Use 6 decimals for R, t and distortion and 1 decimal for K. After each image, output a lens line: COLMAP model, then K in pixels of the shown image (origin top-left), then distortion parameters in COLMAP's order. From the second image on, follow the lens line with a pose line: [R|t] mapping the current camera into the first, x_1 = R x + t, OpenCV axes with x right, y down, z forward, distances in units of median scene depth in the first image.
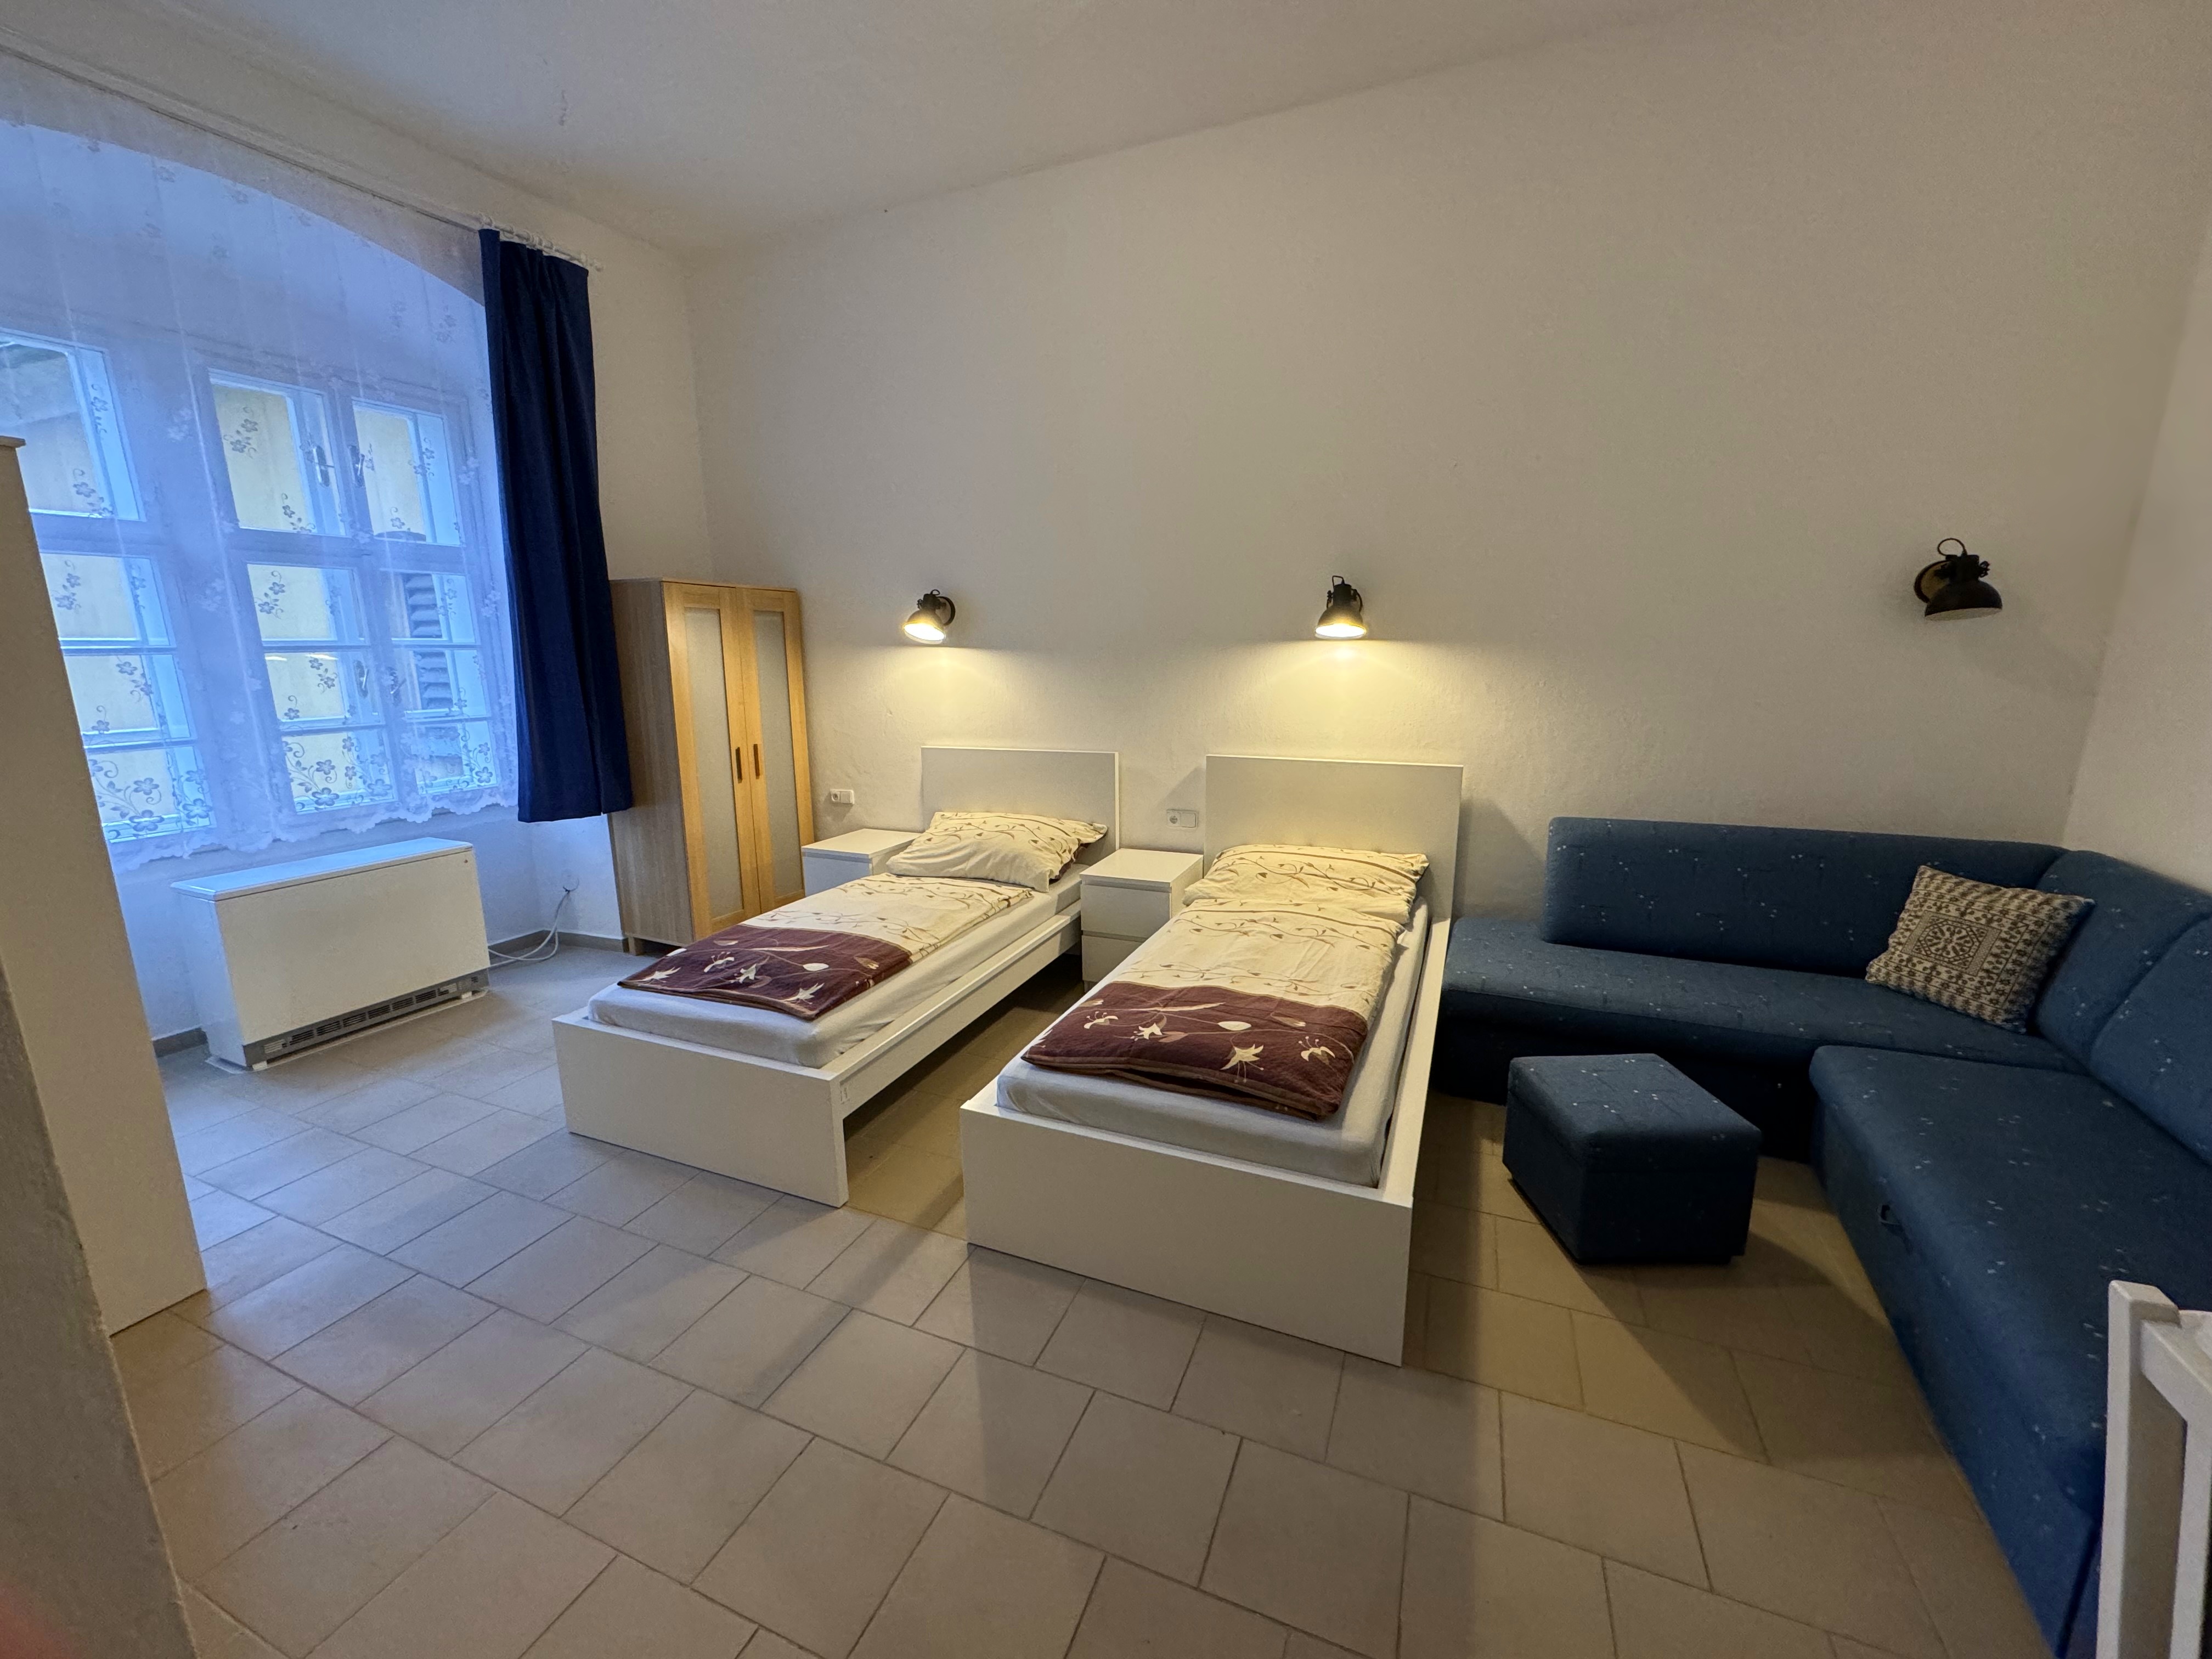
lens RADIAL K [[879.5, 0, 1103.5], [0, 879.5, 828.0], [0, 0, 1]] dist [-0.001569, -0.000098]
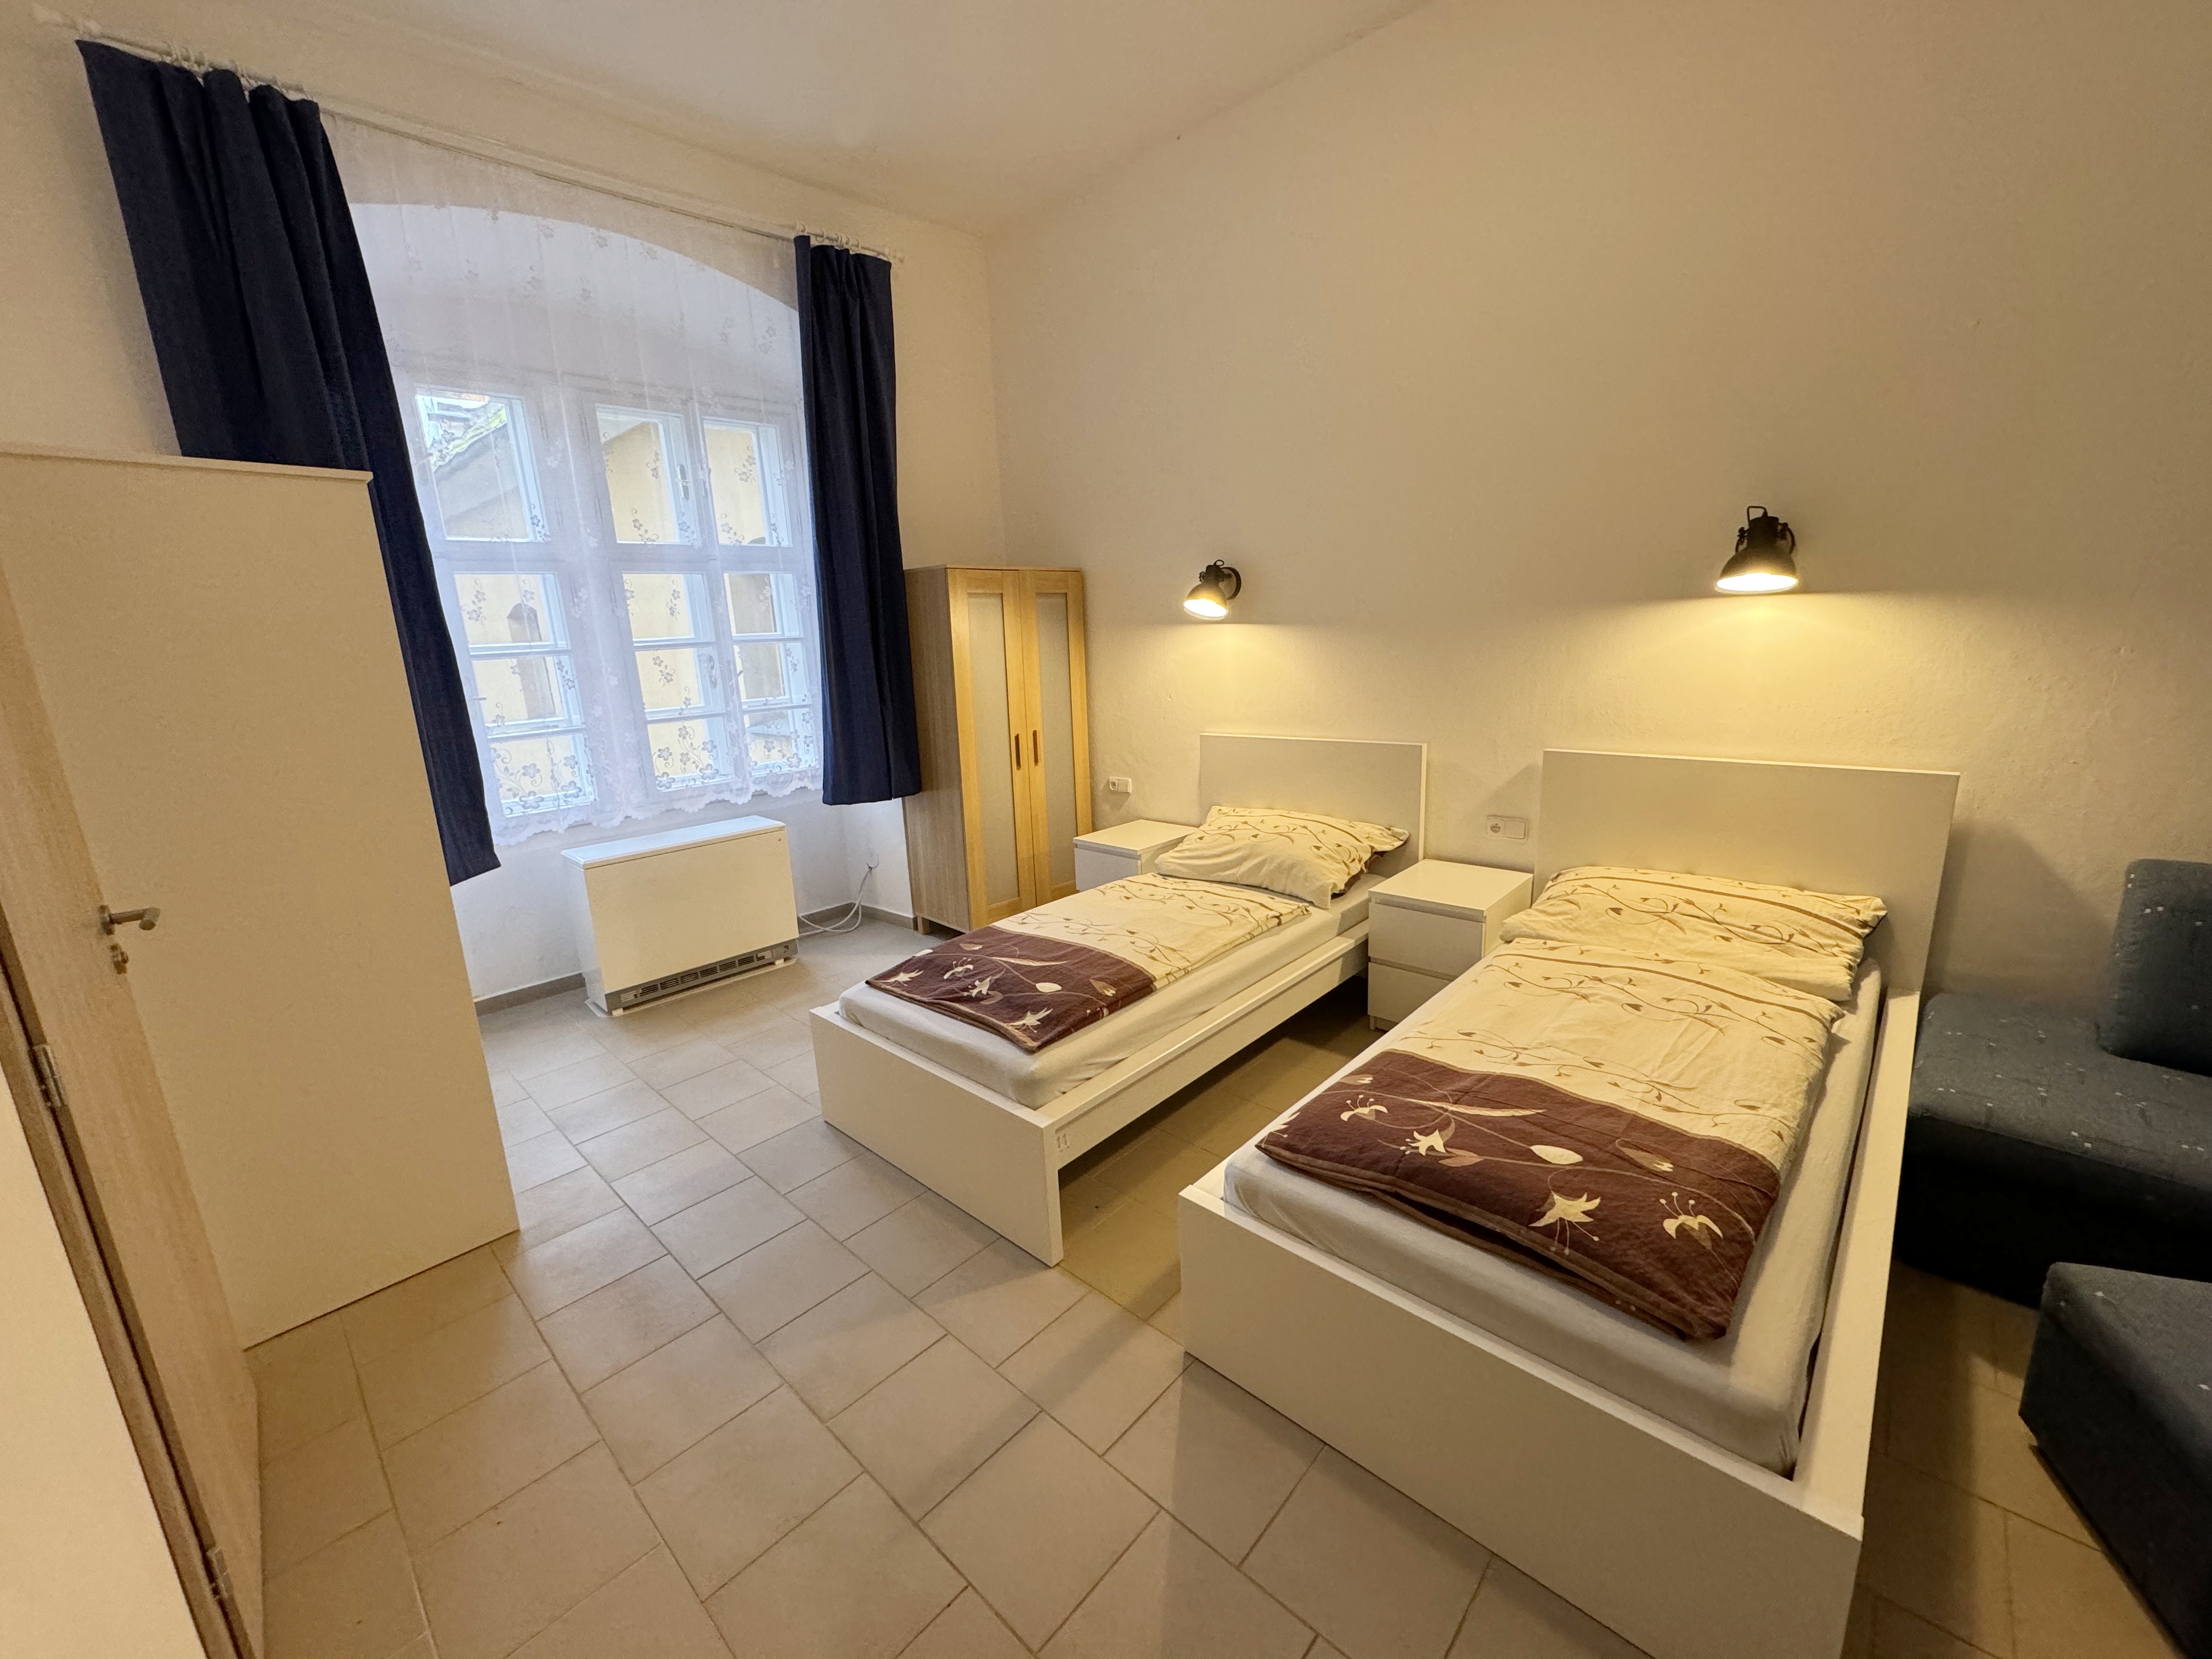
lens RADIAL K [[879.5, 0, 1103.5], [0, 879.5, 828.0], [0, 0, 1]] dist [-0.001569, -0.000098]
pose [[0.937352, 0.043787, -0.345620, 0.025188], [-0.033355, 0.998792, 0.036078, -0.031841], [0.346782, -0.022289, 0.937681, 0.135287]]
